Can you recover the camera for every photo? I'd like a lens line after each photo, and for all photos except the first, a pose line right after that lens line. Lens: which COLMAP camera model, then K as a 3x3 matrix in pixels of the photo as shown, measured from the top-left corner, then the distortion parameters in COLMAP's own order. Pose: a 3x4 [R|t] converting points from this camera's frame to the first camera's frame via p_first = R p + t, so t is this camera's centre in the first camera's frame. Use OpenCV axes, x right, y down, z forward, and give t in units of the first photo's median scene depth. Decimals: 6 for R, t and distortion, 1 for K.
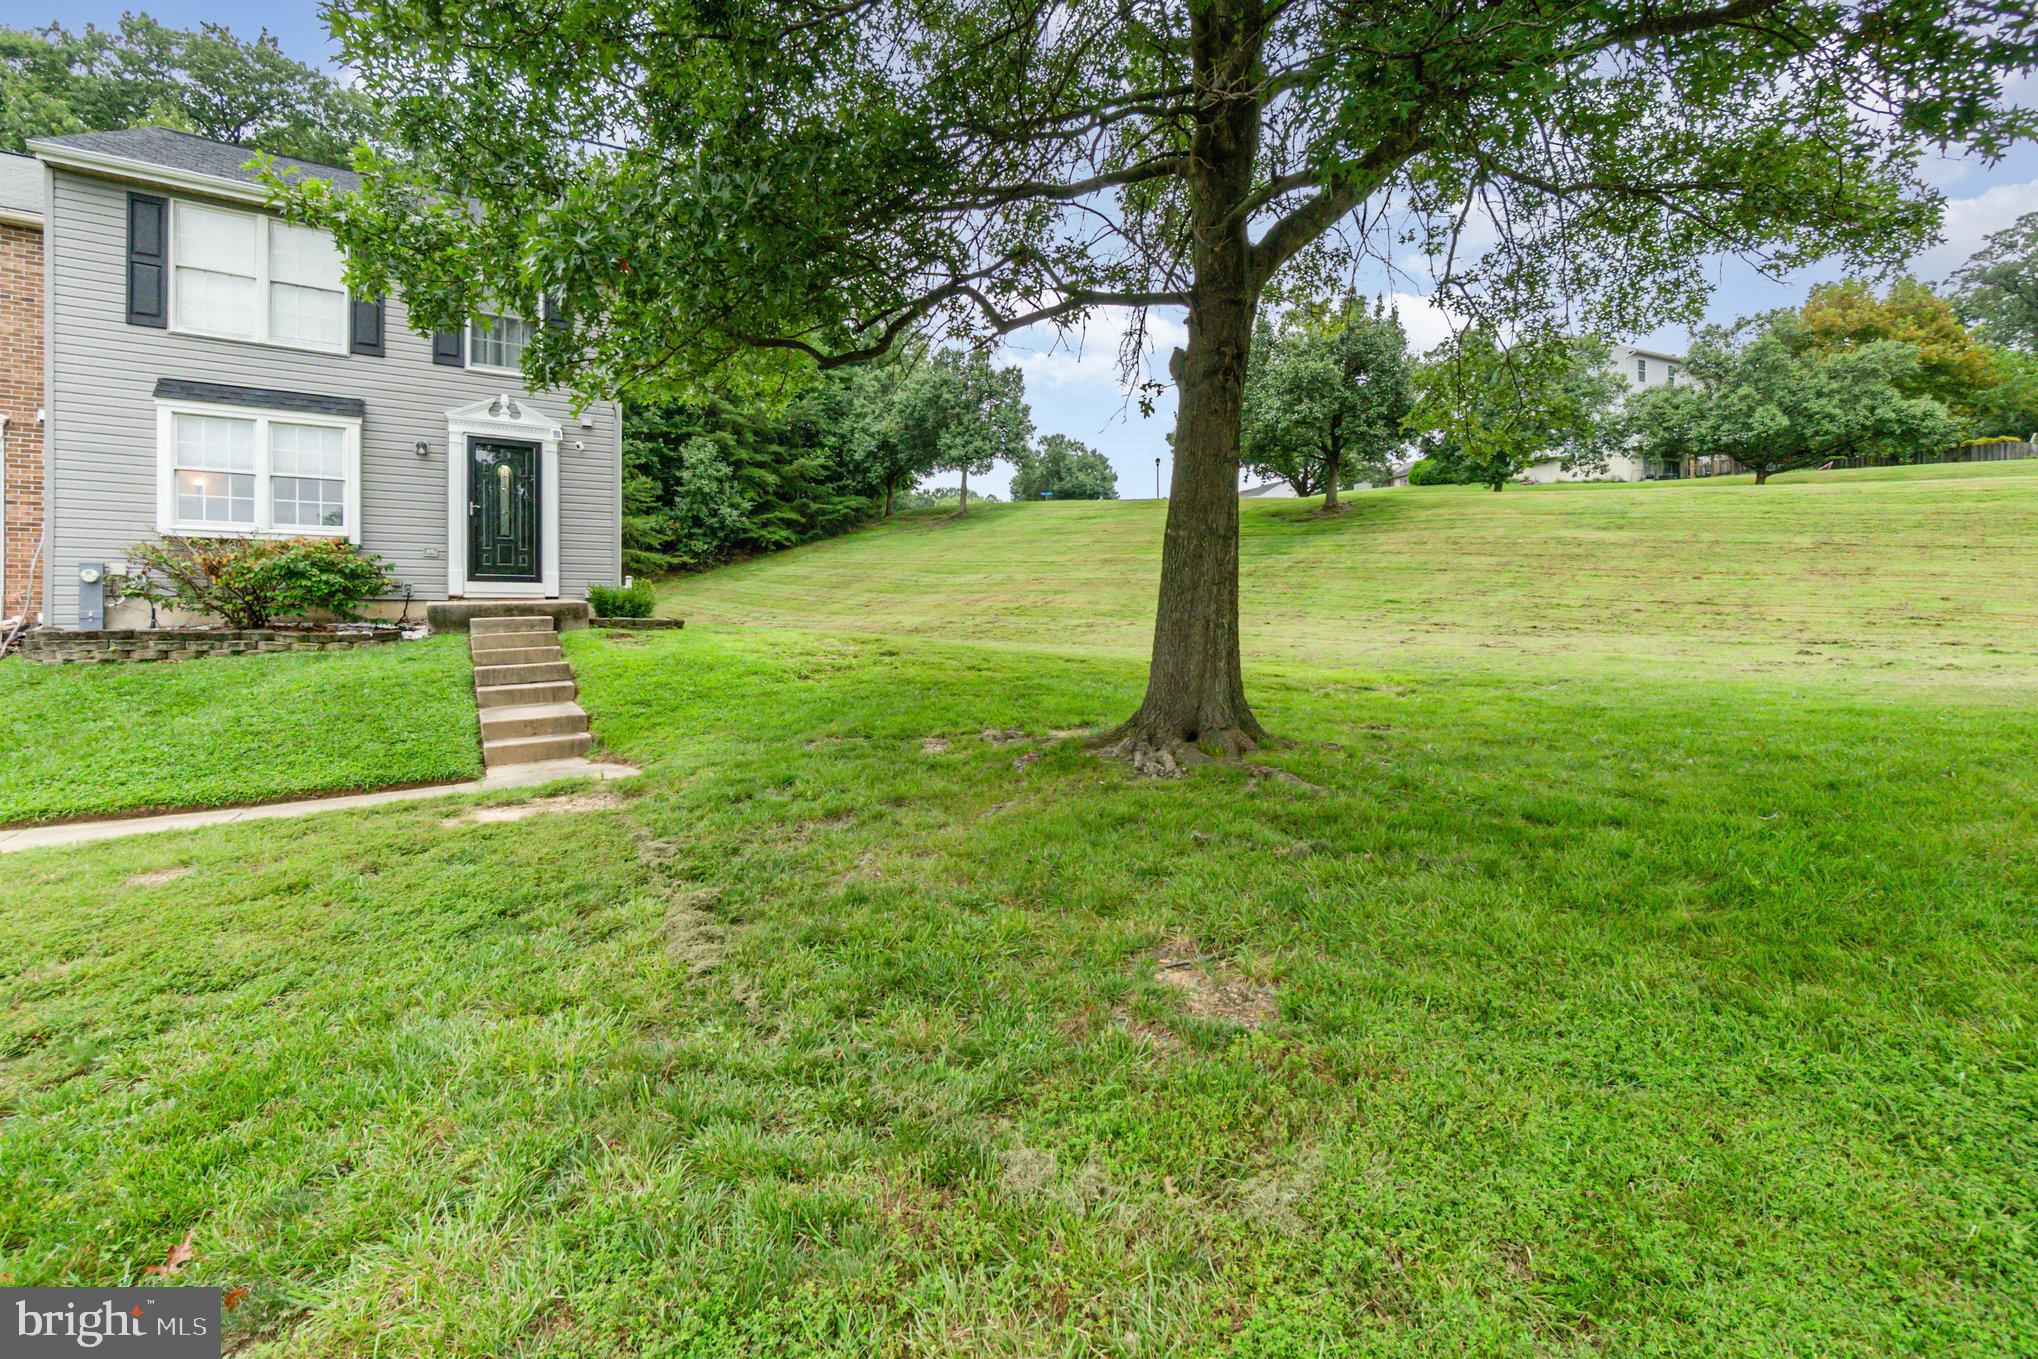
lens RADIAL K [[896.0, 0, 1021.0], [0, 896.0, 626.2], [0, 0, 1]] dist [-0.008262, 0.000610]
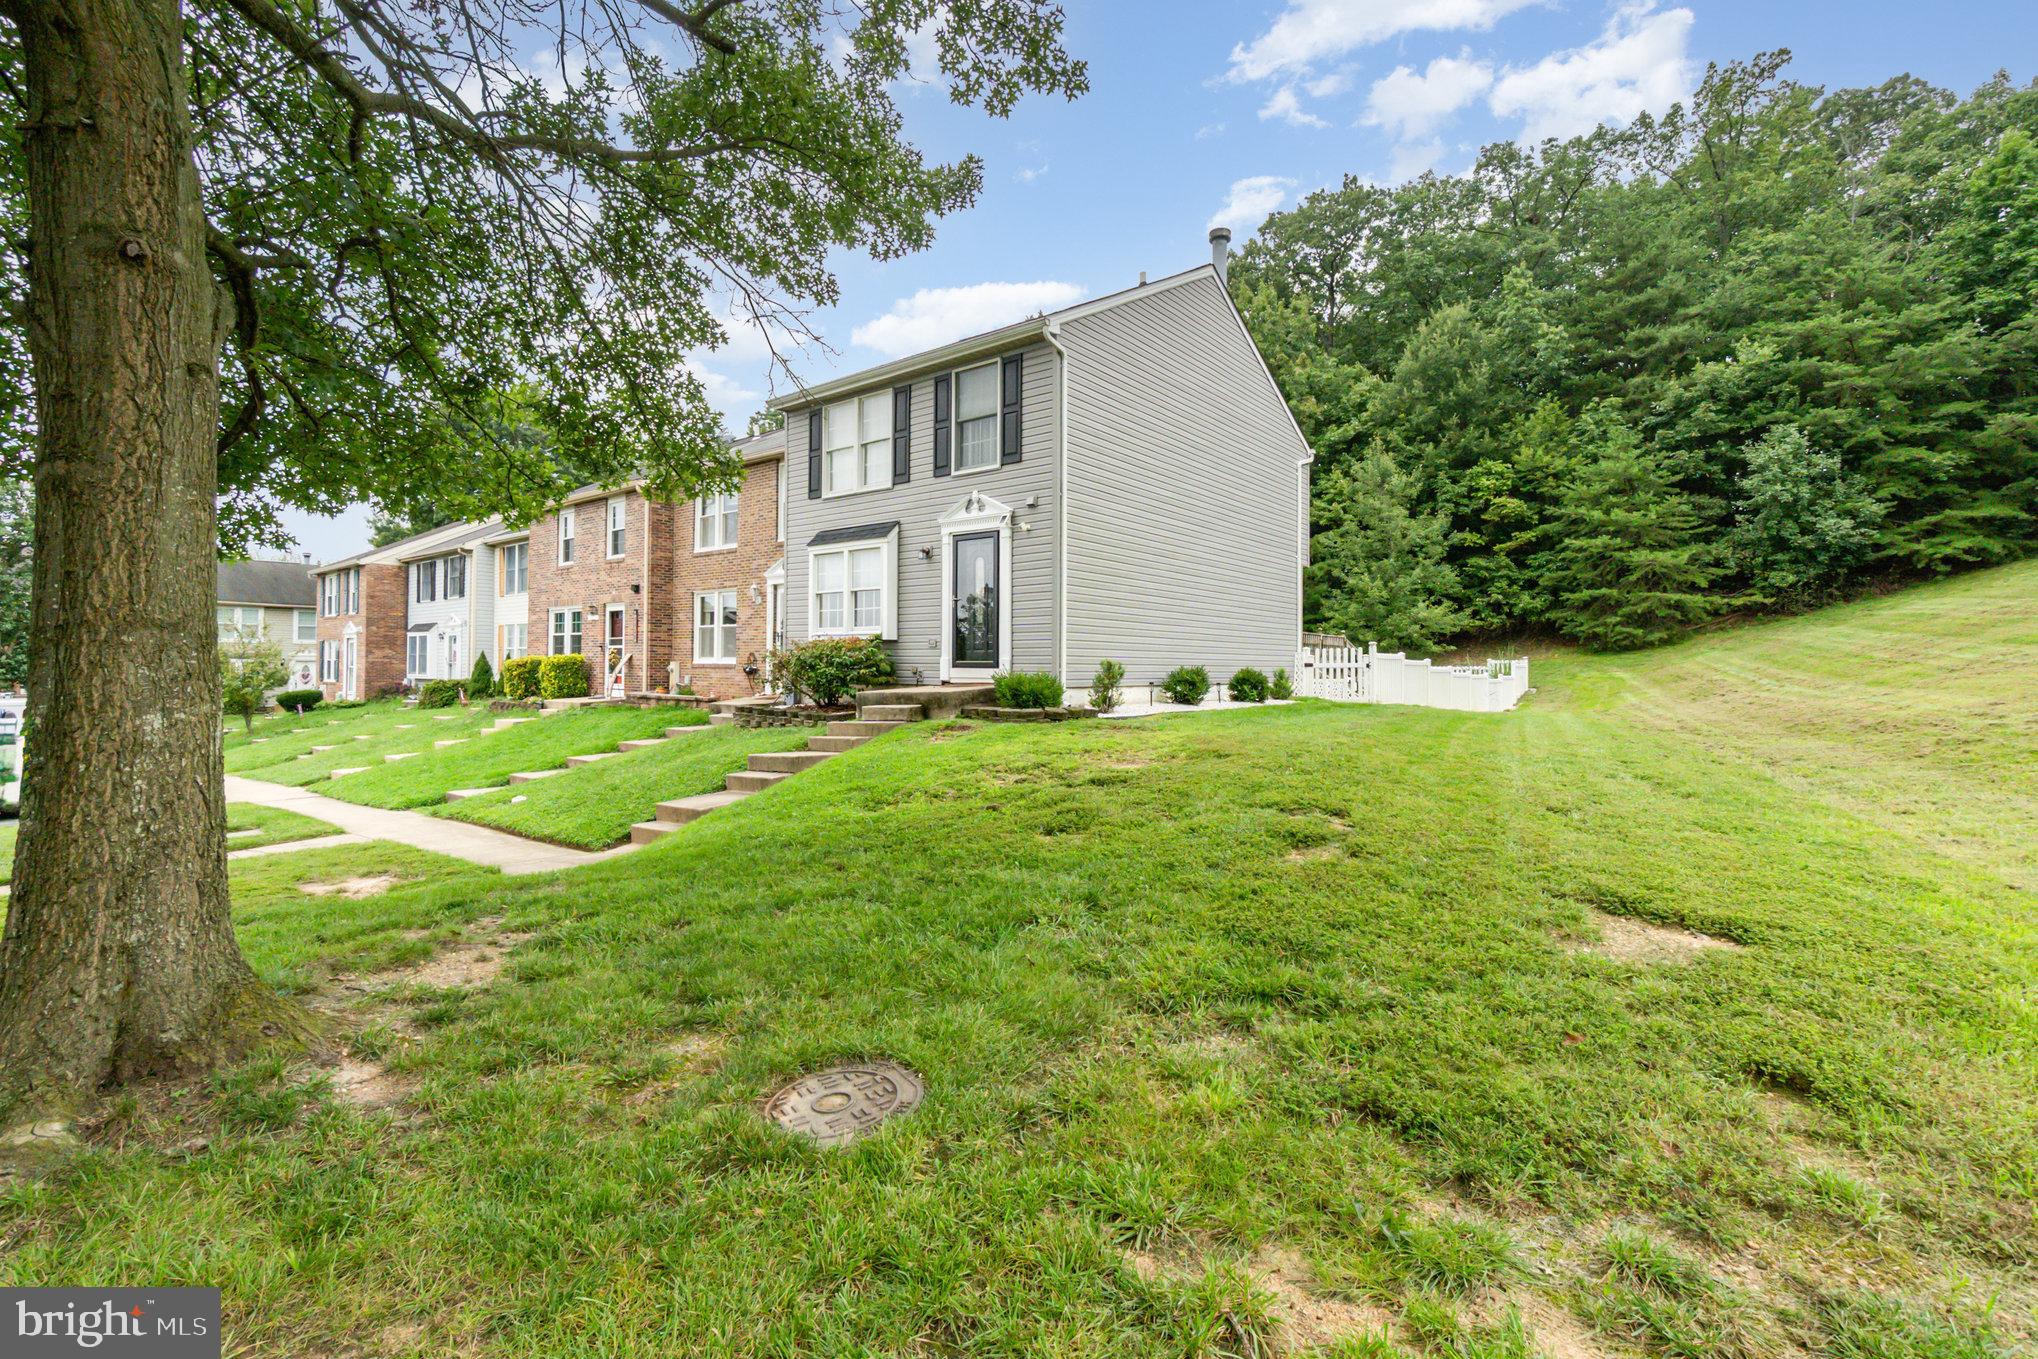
lens RADIAL K [[896.0, 0, 1004.7], [0, 896.0, 650.5], [0, 0, 1]] dist [-0.008262, 0.000610]
pose [[0.298845, -0.011927, -0.954227, 0.131664], [-0.010196, 0.999825, -0.015690, -0.016026], [0.954247, 0.014418, 0.298671, 0.213769]]
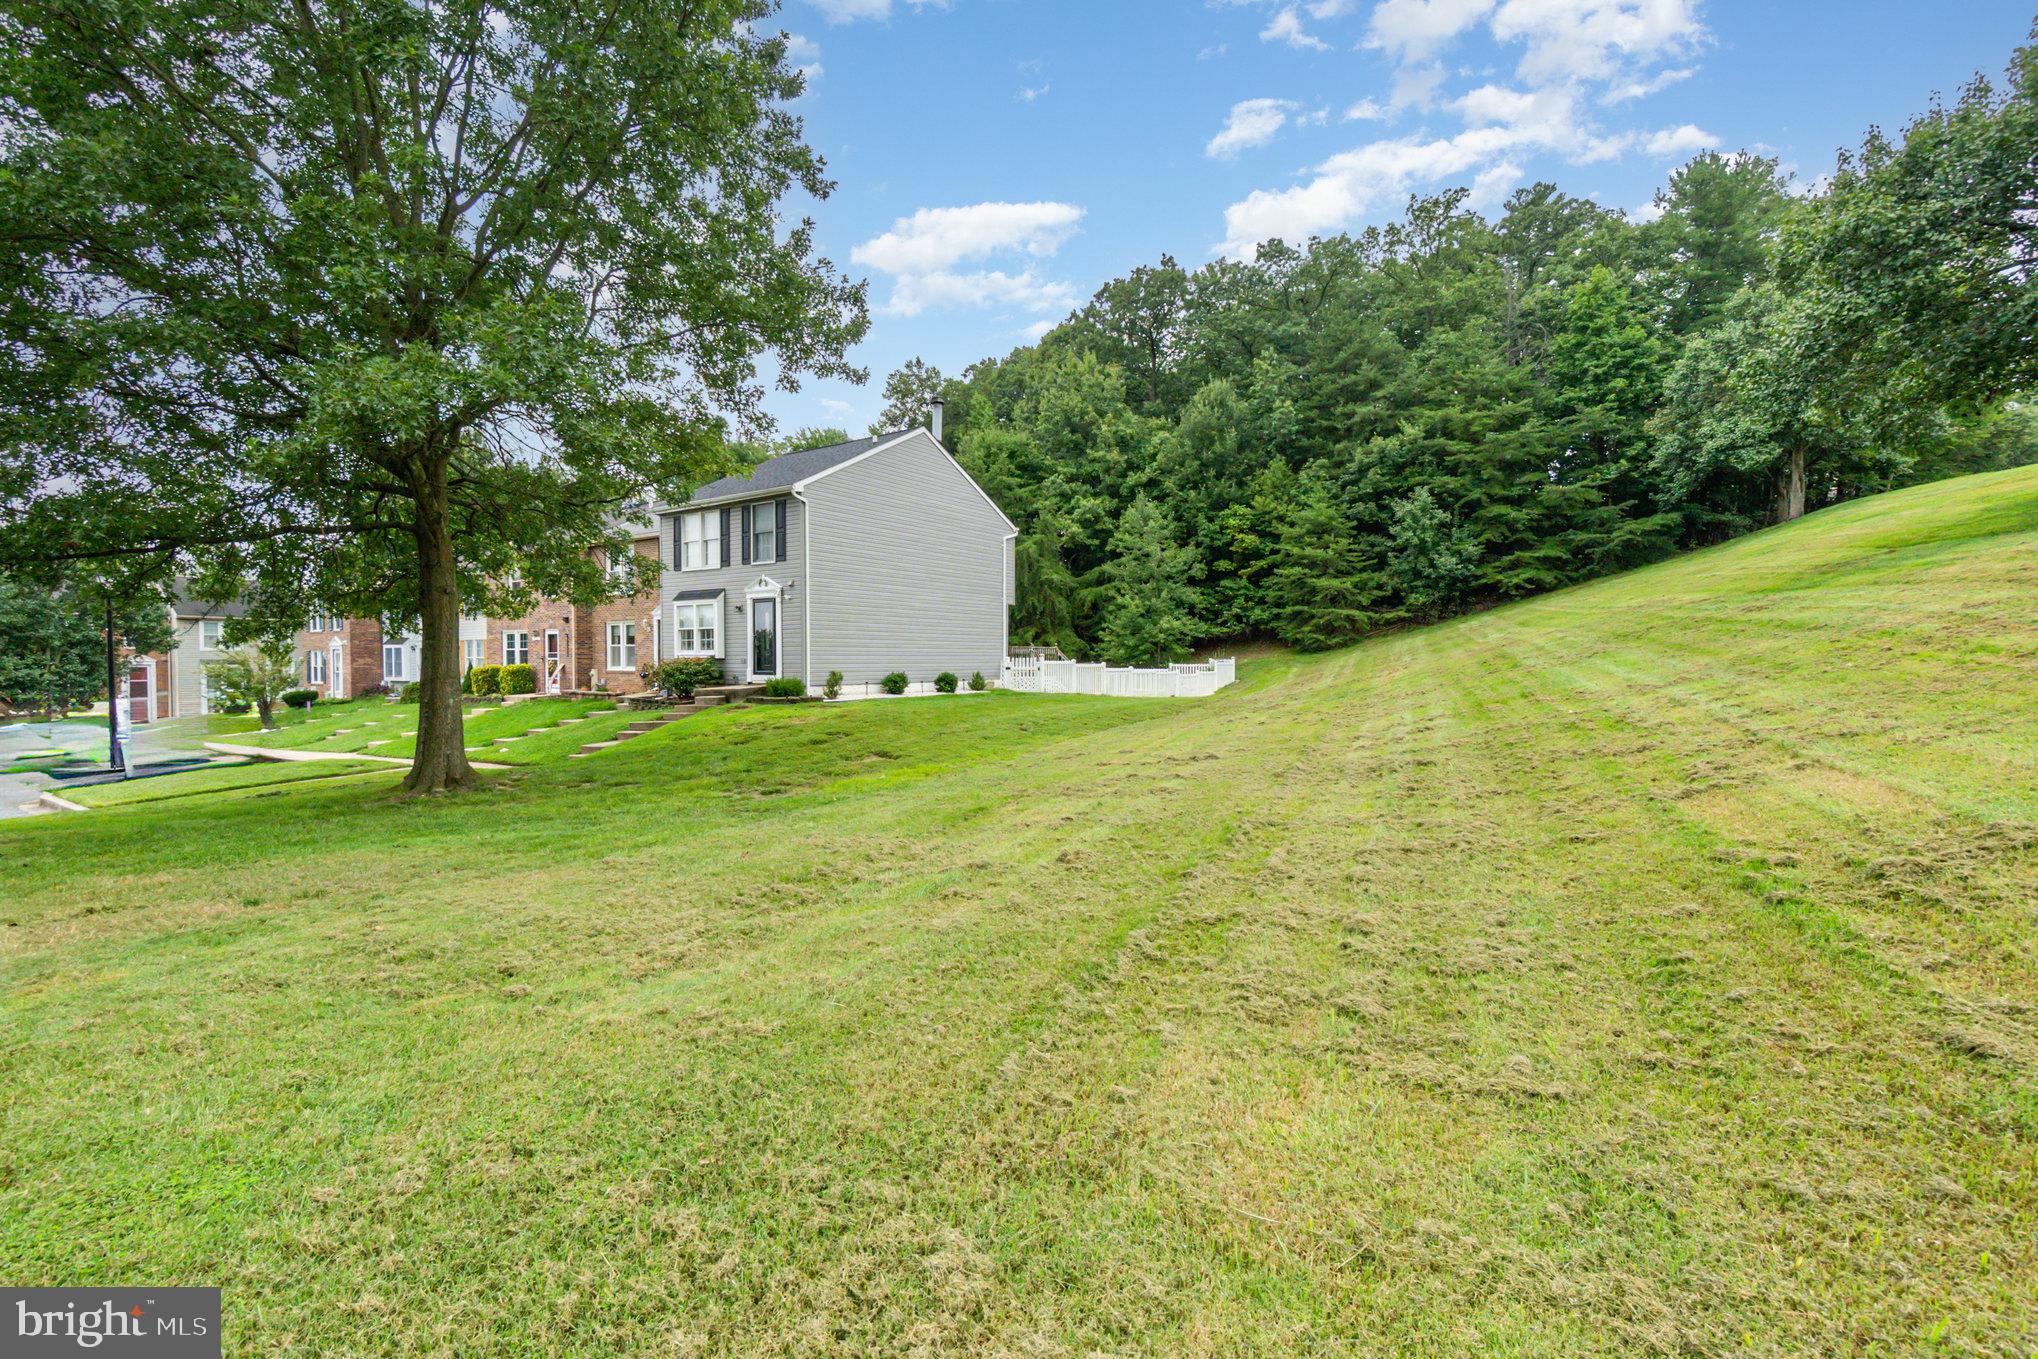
lens RADIAL K [[896.0, 0, 1007.1], [0, 896.0, 674.2], [0, 0, 1]] dist [-0.008262, 0.000610]
pose [[0.363653, 0.019082, -0.931339, 0.403267], [-0.002239, 0.999805, 0.019611, -0.026331], [0.931532, -0.005047, 0.363625, 0.235572]]
